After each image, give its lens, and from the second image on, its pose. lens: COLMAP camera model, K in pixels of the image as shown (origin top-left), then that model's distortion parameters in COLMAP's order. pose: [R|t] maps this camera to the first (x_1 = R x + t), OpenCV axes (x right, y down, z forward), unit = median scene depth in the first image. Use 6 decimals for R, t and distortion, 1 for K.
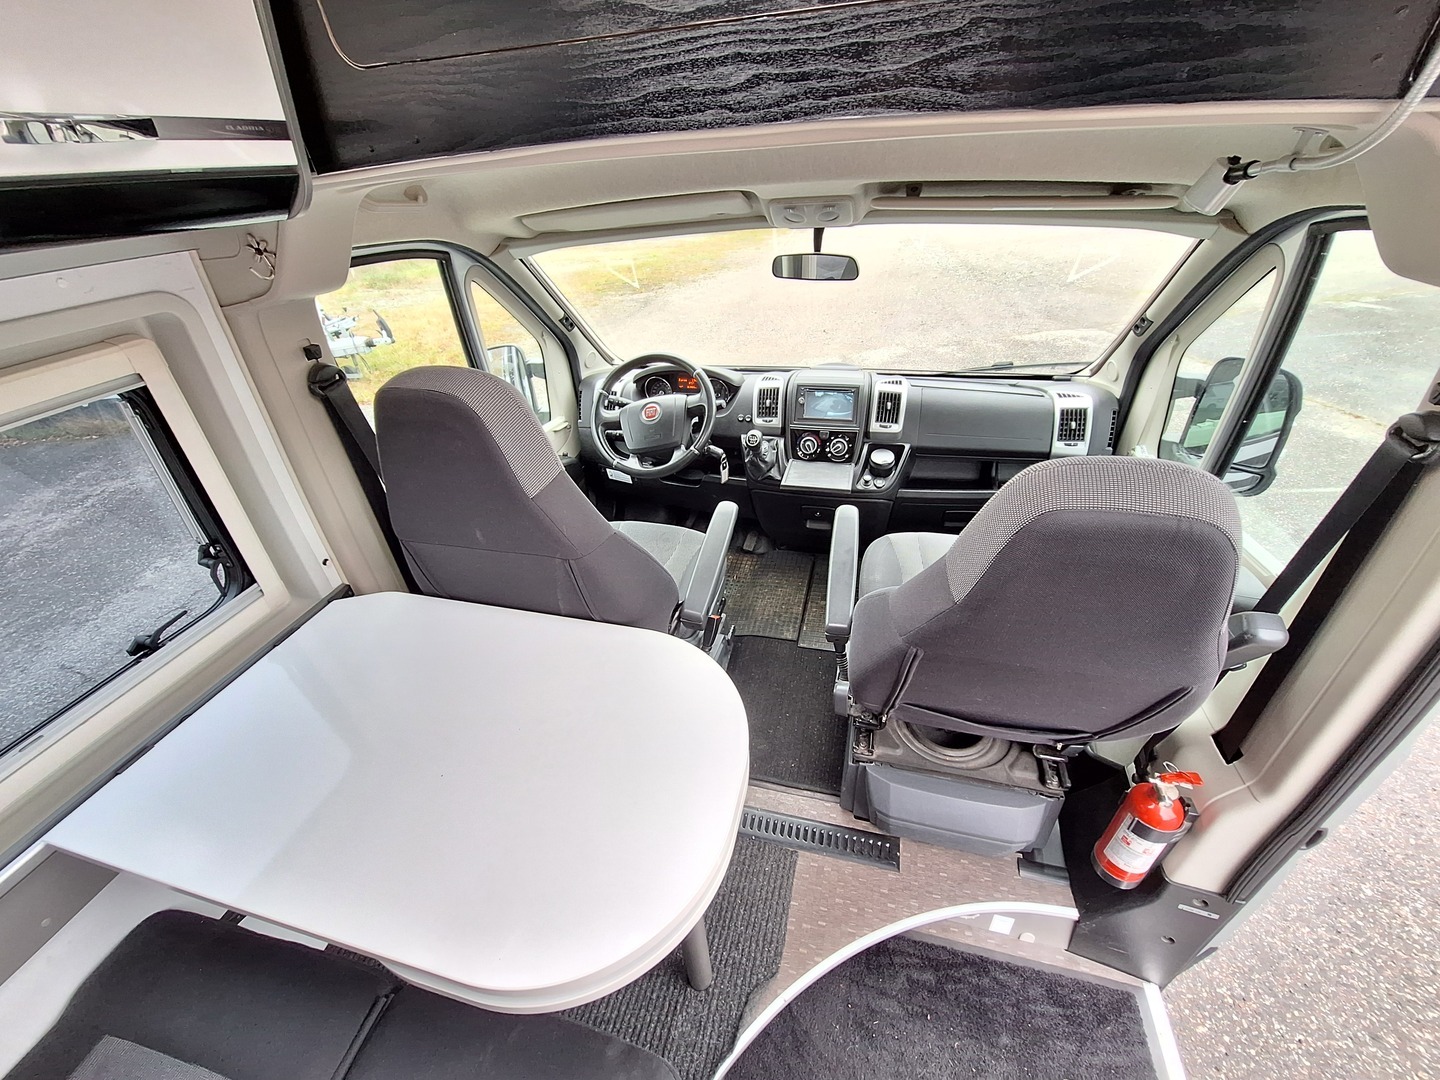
lens RADIAL K [[567.6, 0, 721.4], [0, 567.6, 536.1], [0, 0, 1]] dist [-0.002549, 0.000591]
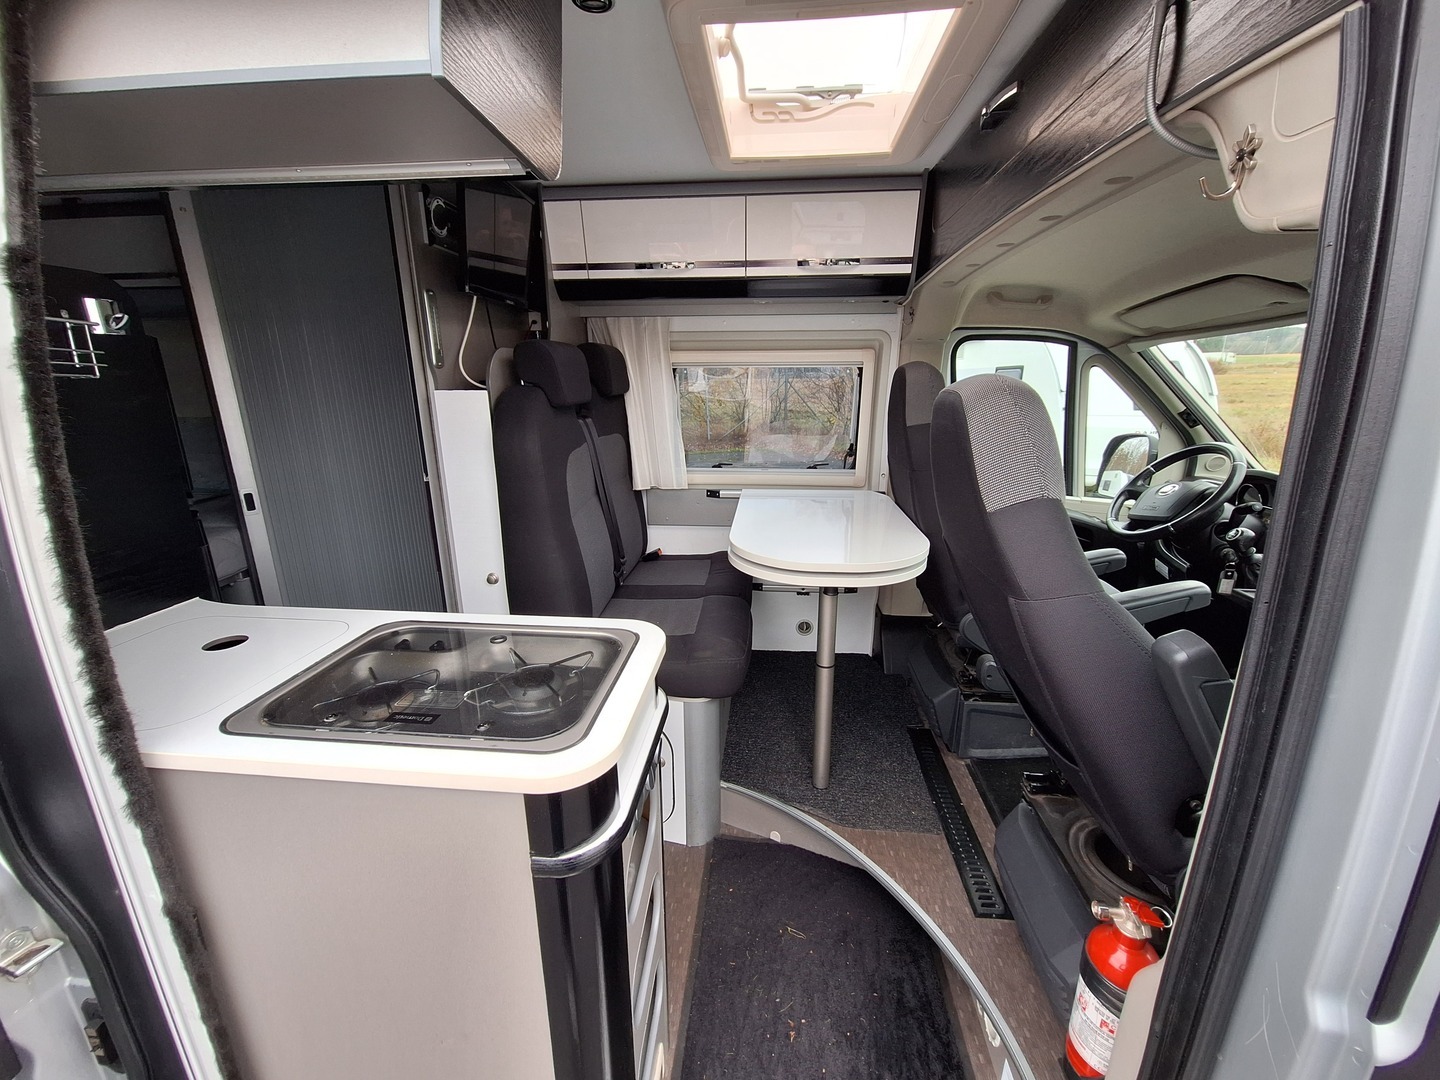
lens RADIAL K [[567.6, 0, 721.4], [0, 567.6, 536.1], [0, 0, 1]] dist [-0.002549, 0.000591]
pose [[0.159109, 0.315995, -0.935324, 0.838462], [-0.554252, 0.812598, 0.180248, 0.134313], [0.817000, 0.489726, 0.304432, 0.063540]]
